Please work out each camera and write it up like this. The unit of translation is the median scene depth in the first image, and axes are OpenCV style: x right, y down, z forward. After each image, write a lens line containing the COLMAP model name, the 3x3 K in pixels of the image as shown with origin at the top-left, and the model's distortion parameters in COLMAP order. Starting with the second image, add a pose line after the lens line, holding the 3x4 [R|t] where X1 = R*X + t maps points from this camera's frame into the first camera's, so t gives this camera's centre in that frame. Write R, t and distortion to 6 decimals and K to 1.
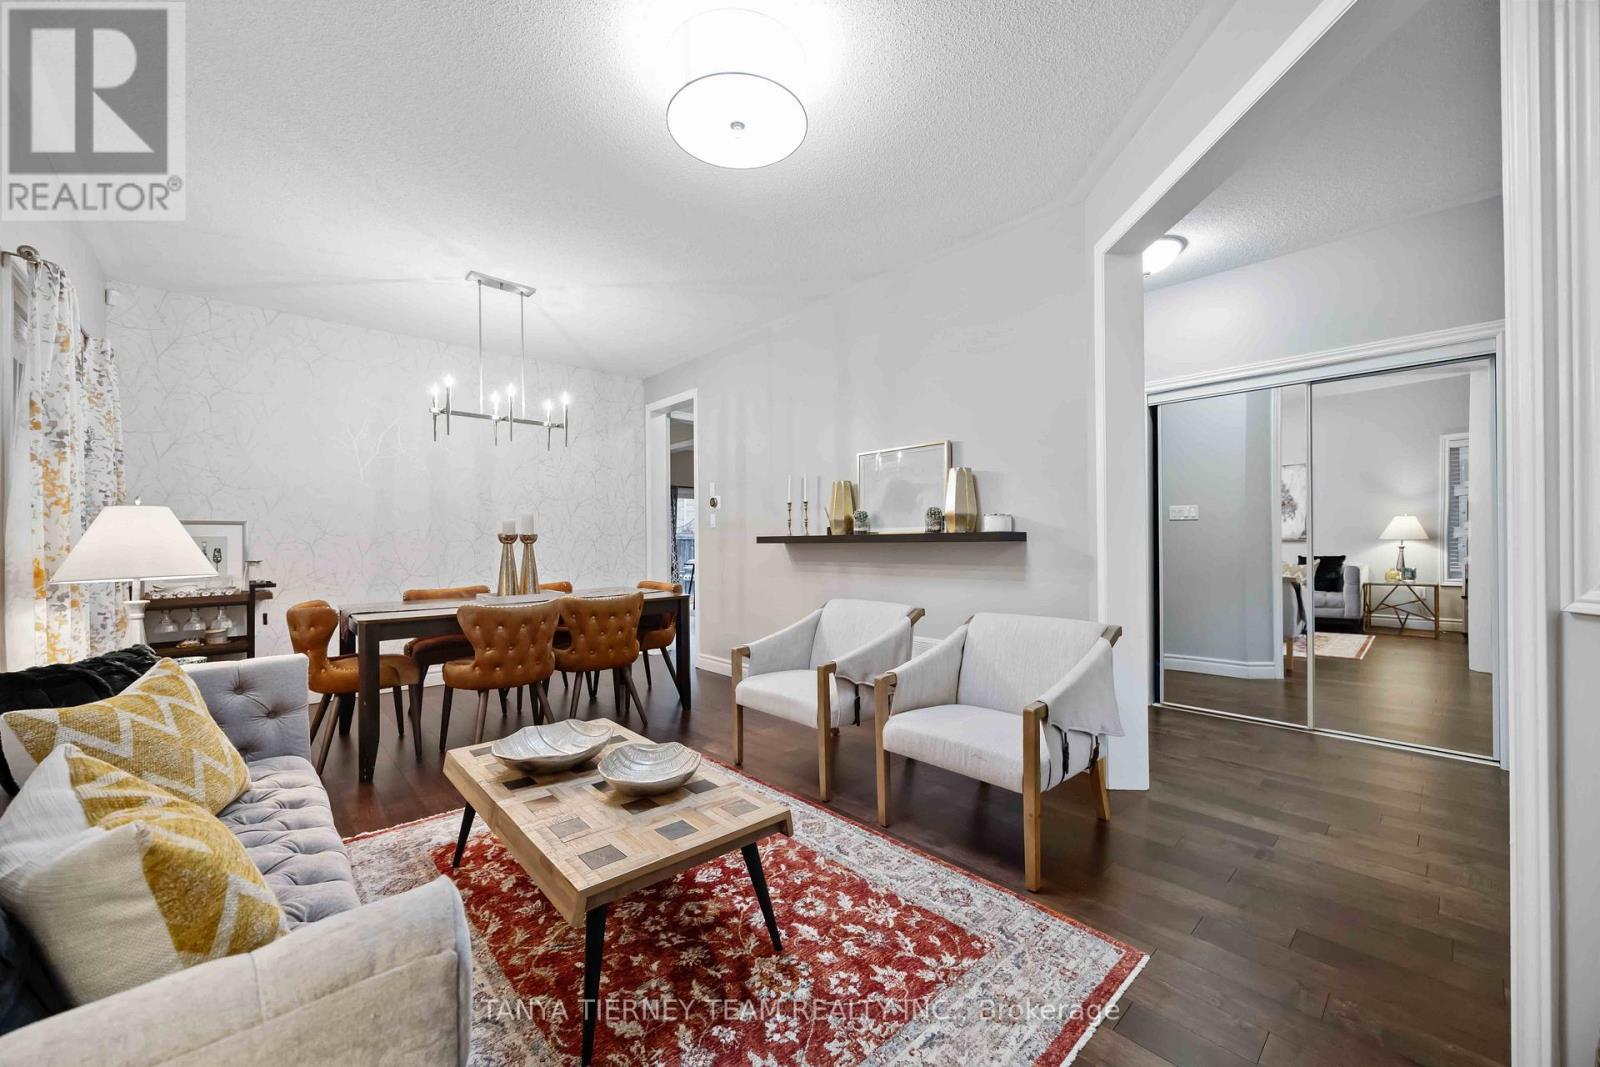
lens RADIAL K [[607.5, 0, 797.9], [0, 607.5, 530.6], [0, 0, 1]] dist [0.000844, 0.000090]
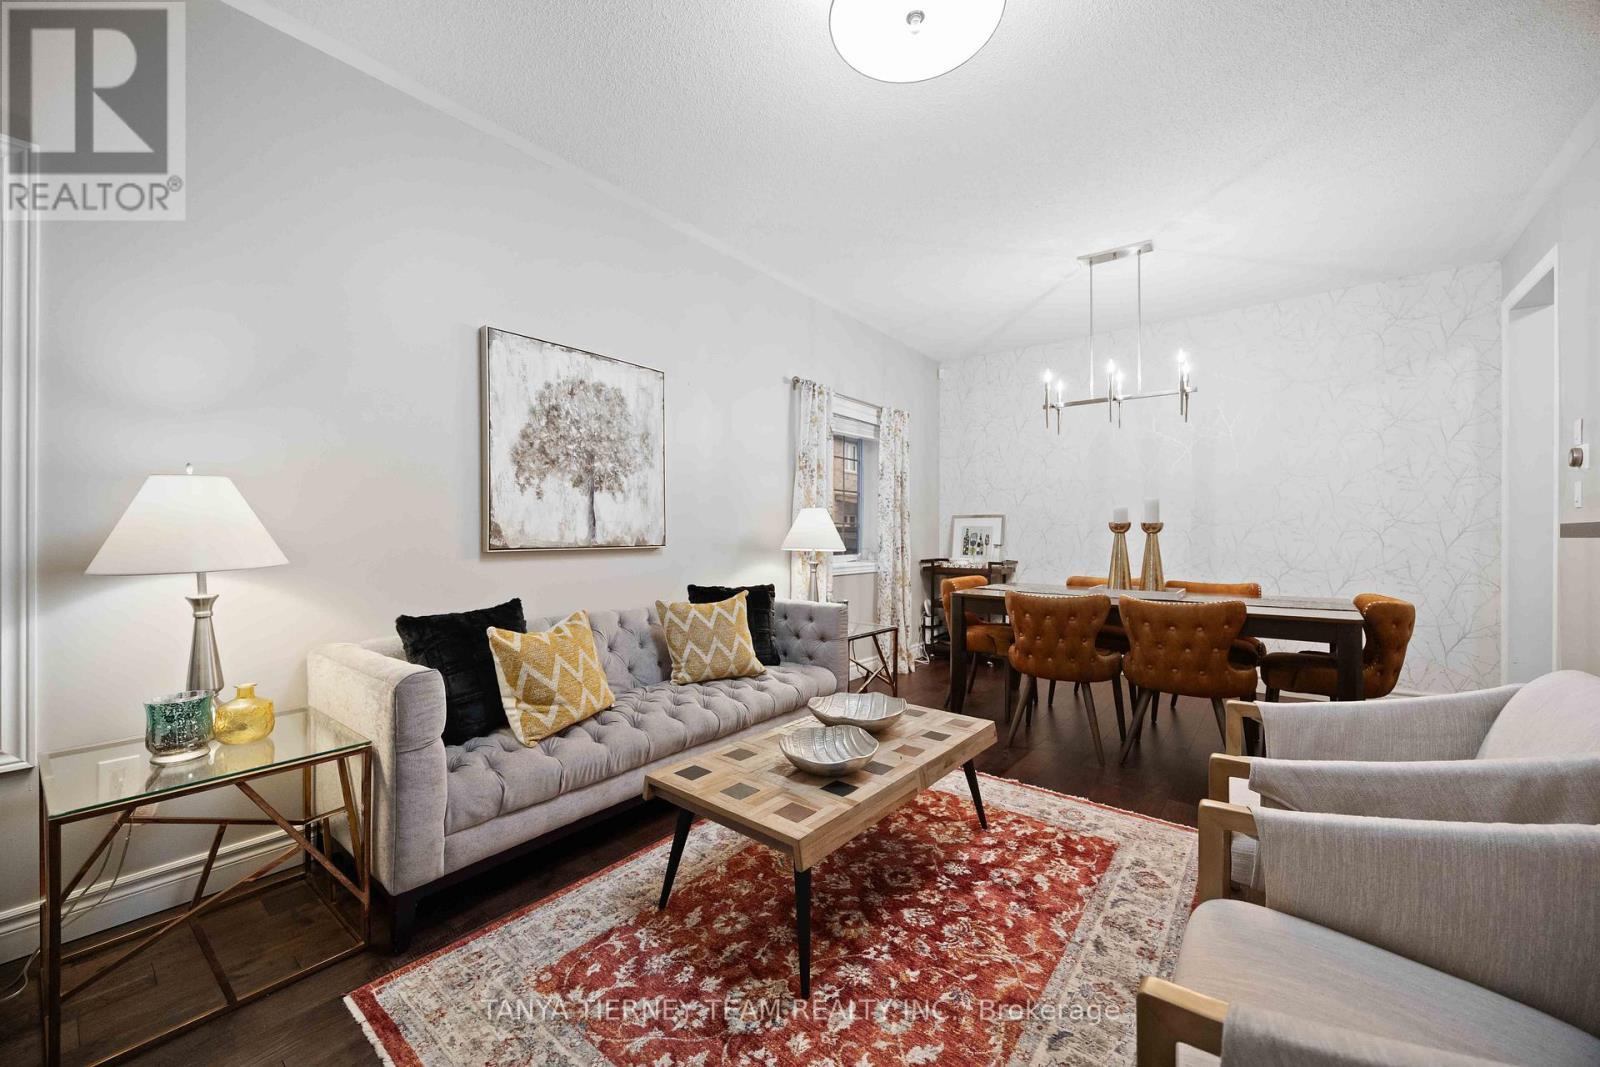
lens RADIAL K [[607.5, 0, 797.9], [0, 607.5, 530.6], [0, 0, 1]] dist [0.000844, 0.000090]
pose [[0.159804, 0.004760, -0.987137, 0.428527], [0.009953, 0.999930, 0.006433, 0.008556], [0.987099, -0.010853, 0.159746, 0.446727]]
